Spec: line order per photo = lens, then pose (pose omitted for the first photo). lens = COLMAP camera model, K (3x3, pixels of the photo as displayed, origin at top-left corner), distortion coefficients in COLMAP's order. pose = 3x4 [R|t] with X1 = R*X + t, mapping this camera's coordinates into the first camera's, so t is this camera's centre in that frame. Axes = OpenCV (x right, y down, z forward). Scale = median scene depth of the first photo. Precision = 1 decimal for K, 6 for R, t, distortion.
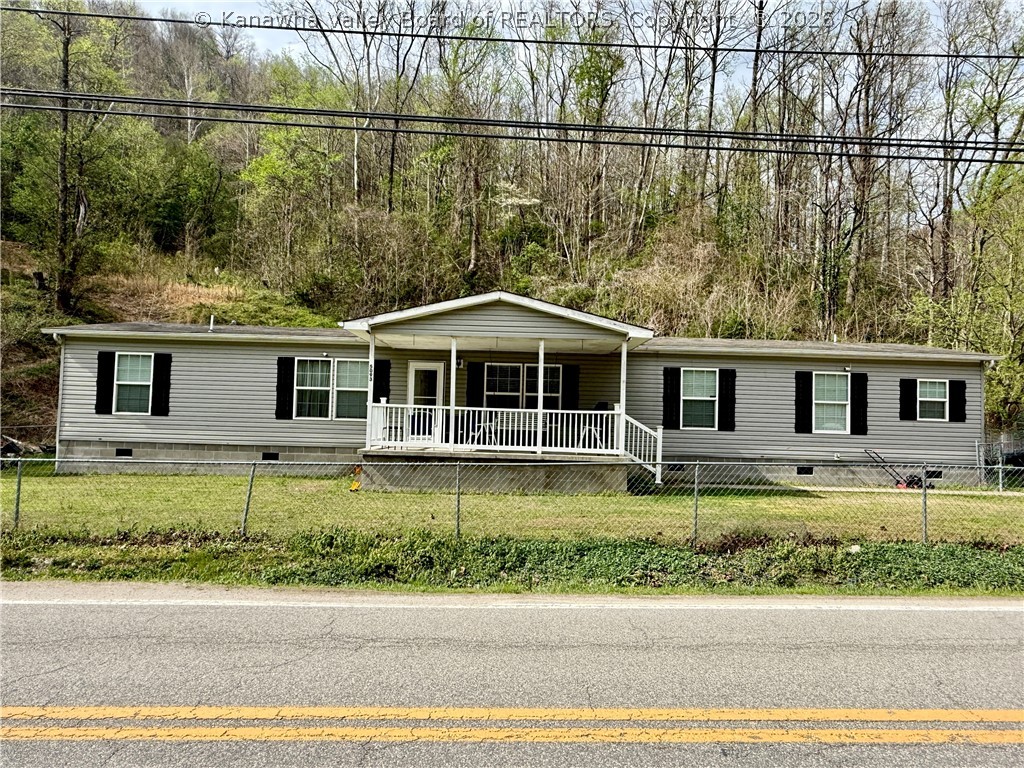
lens RADIAL K [[691.4, 0, 509.7], [0, 691.4, 384.3], [0, 0, 1]] dist [-0.003571, 0.006482]
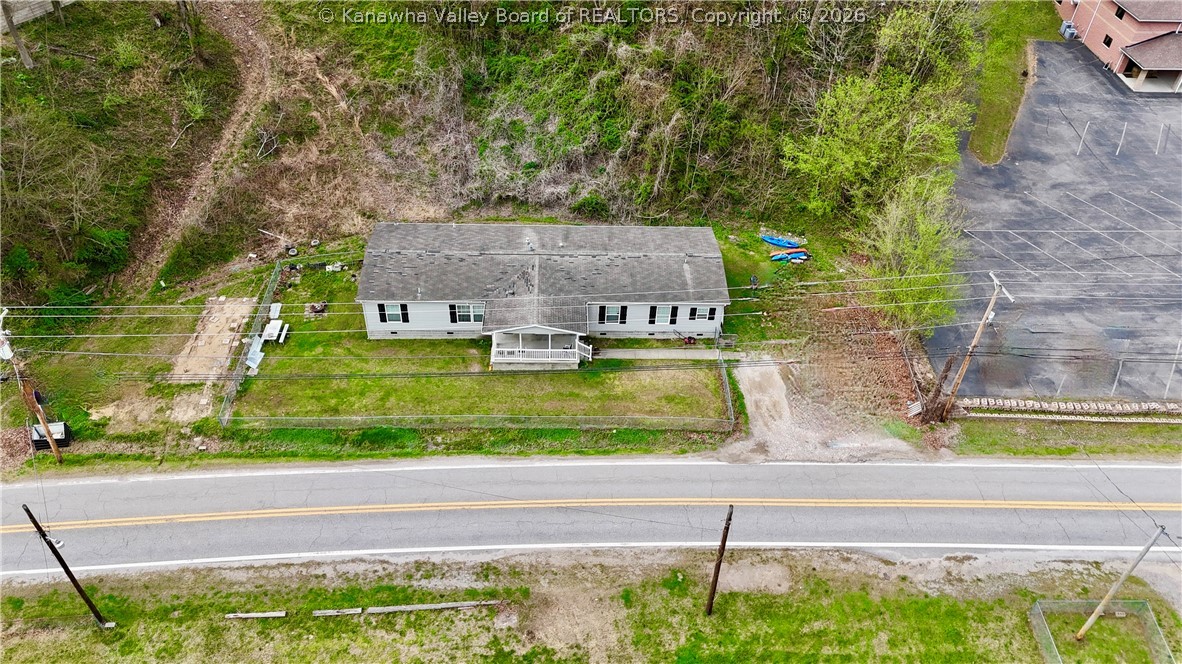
lens RADIAL K [[869.0, 0, 594.6], [0, 869.0, 329.3], [0, 0, 1]] dist [0.047631, -0.032548]
pose [[0.999420, -0.010228, 0.032476, 0.098292], [-0.015385, 0.715236, 0.698713, -2.237516], [-0.030374, -0.698808, 0.714664, -1.384608]]
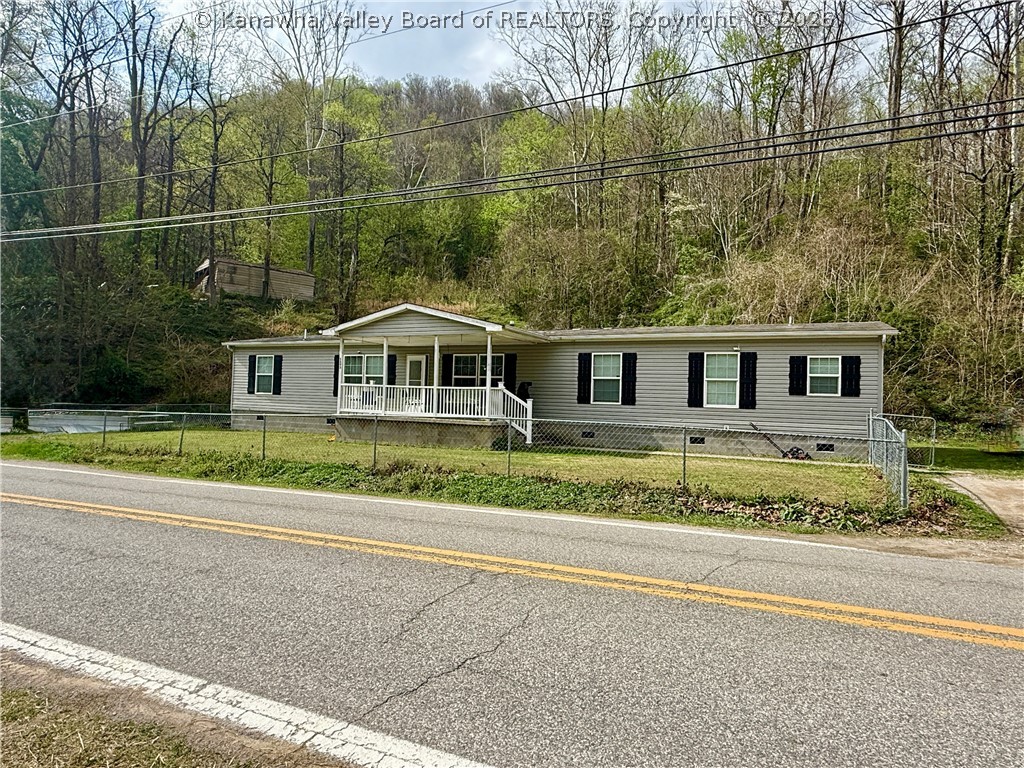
lens RADIAL K [[622.1, 0, 516.3], [0, 622.1, 384.2], [0, 0, 1]] dist [-0.002098, -0.001985]
pose [[0.900581, -0.012551, -0.434508, 0.604581], [0.015963, 0.999864, 0.004204, 0.024185], [0.434396, -0.010722, 0.900658, -0.043623]]
